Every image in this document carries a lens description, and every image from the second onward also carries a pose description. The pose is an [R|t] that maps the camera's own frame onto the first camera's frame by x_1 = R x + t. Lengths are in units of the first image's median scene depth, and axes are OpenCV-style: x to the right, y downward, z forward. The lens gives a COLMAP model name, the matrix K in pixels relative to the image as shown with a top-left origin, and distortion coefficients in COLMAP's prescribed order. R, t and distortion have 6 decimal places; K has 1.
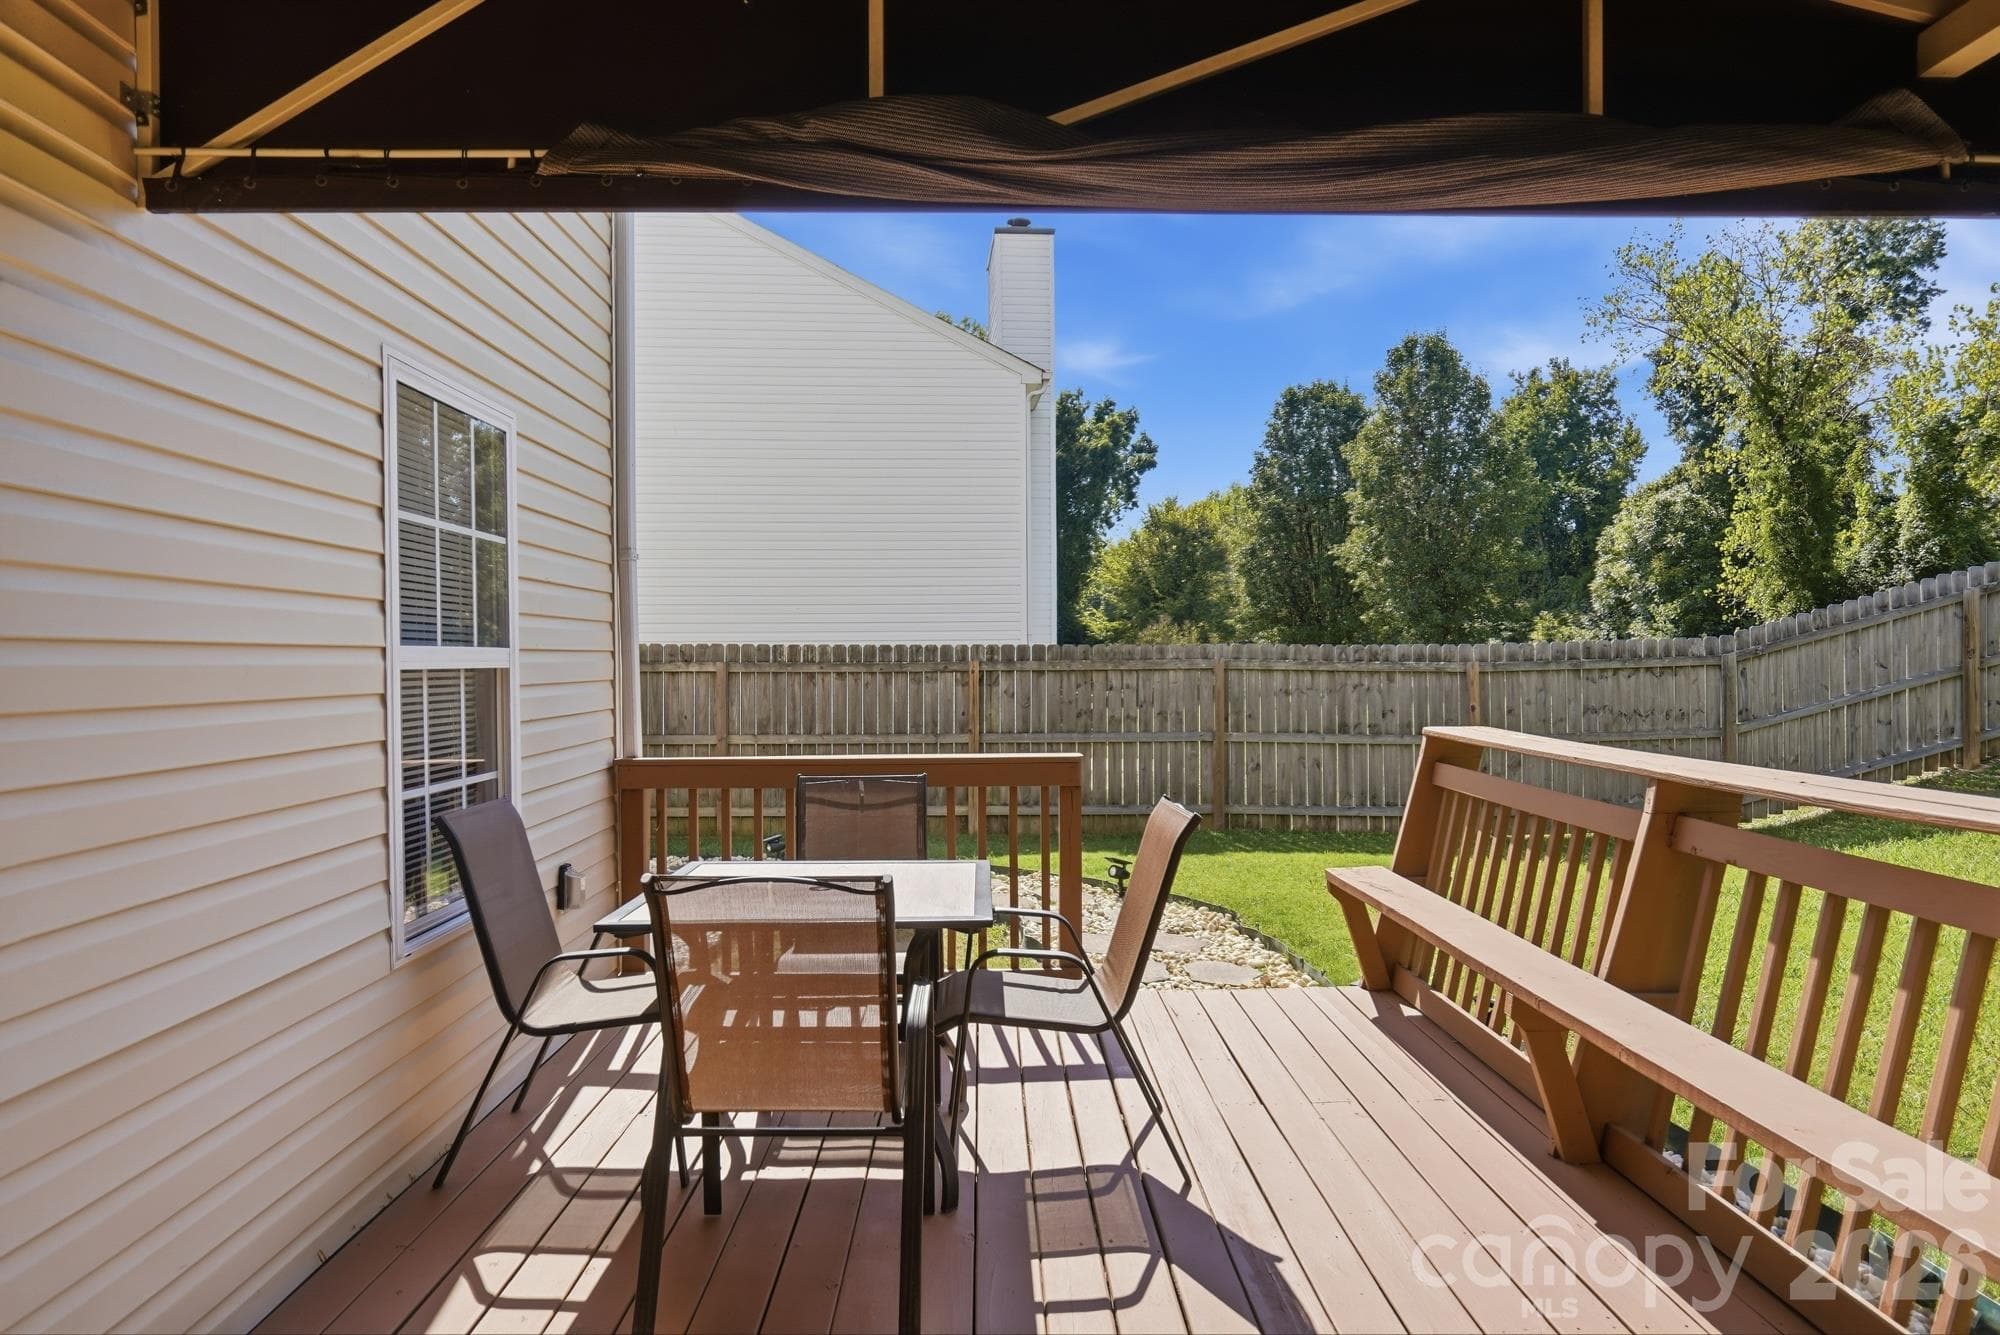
lens RADIAL K [[1198.3, 0, 982.2], [0, 1198.3, 666.2], [0, 0, 1]] dist [-0.011469, -0.000301]
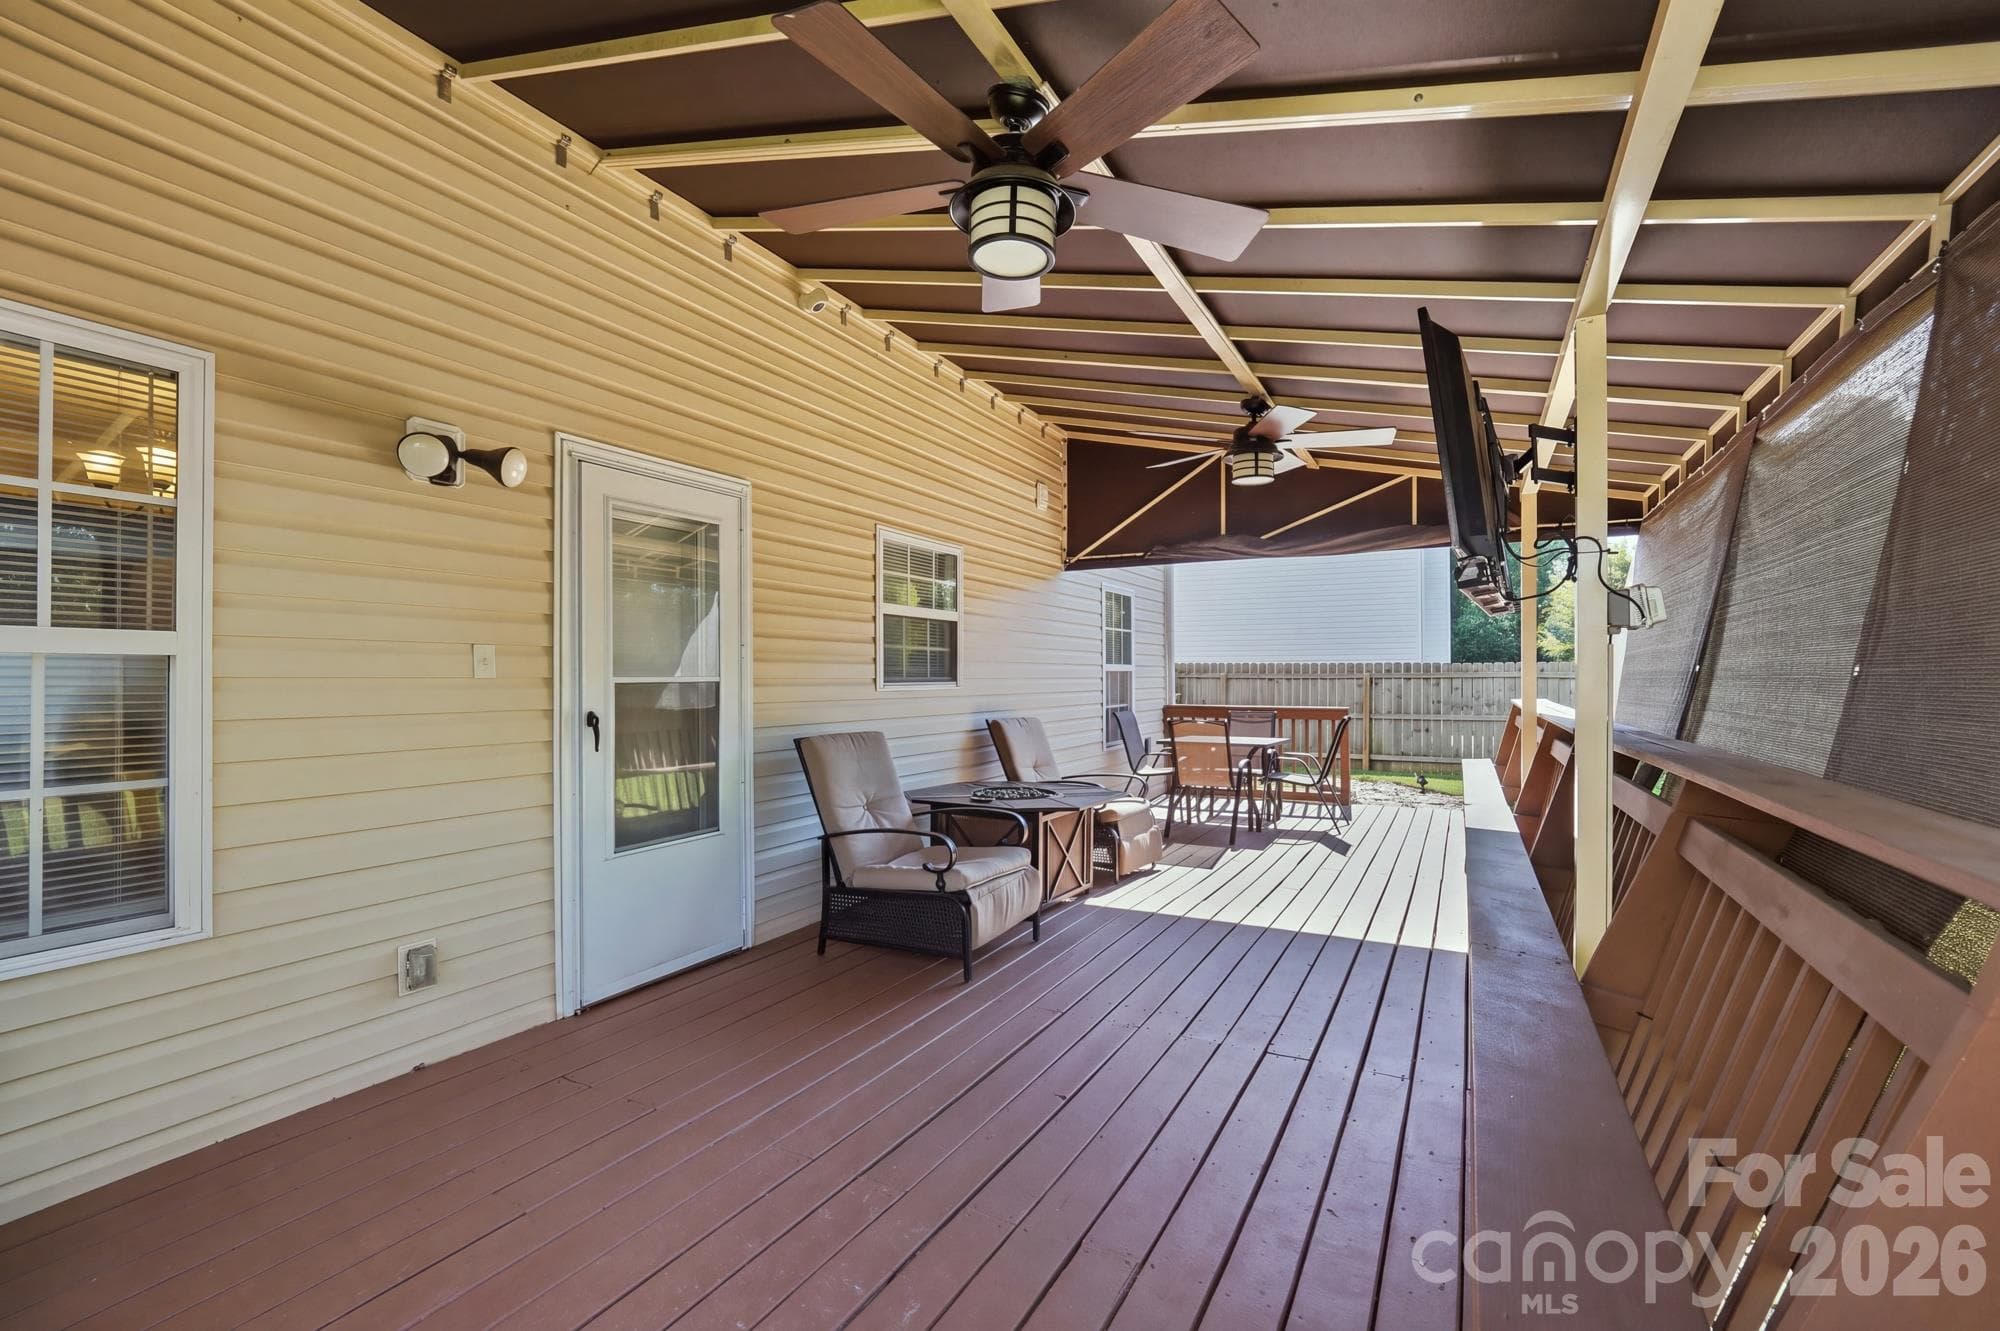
lens RADIAL K [[895.8, 0, 1000.0], [0, 895.8, 665.5], [0, 0, 1]] dist [-0.000409, -0.000055]
pose [[0.878889, 0.005346, -0.476997, 0.107389], [-0.010831, 0.999903, -0.008749, 0.002648], [0.476904, 0.012856, 0.878861, -0.313949]]
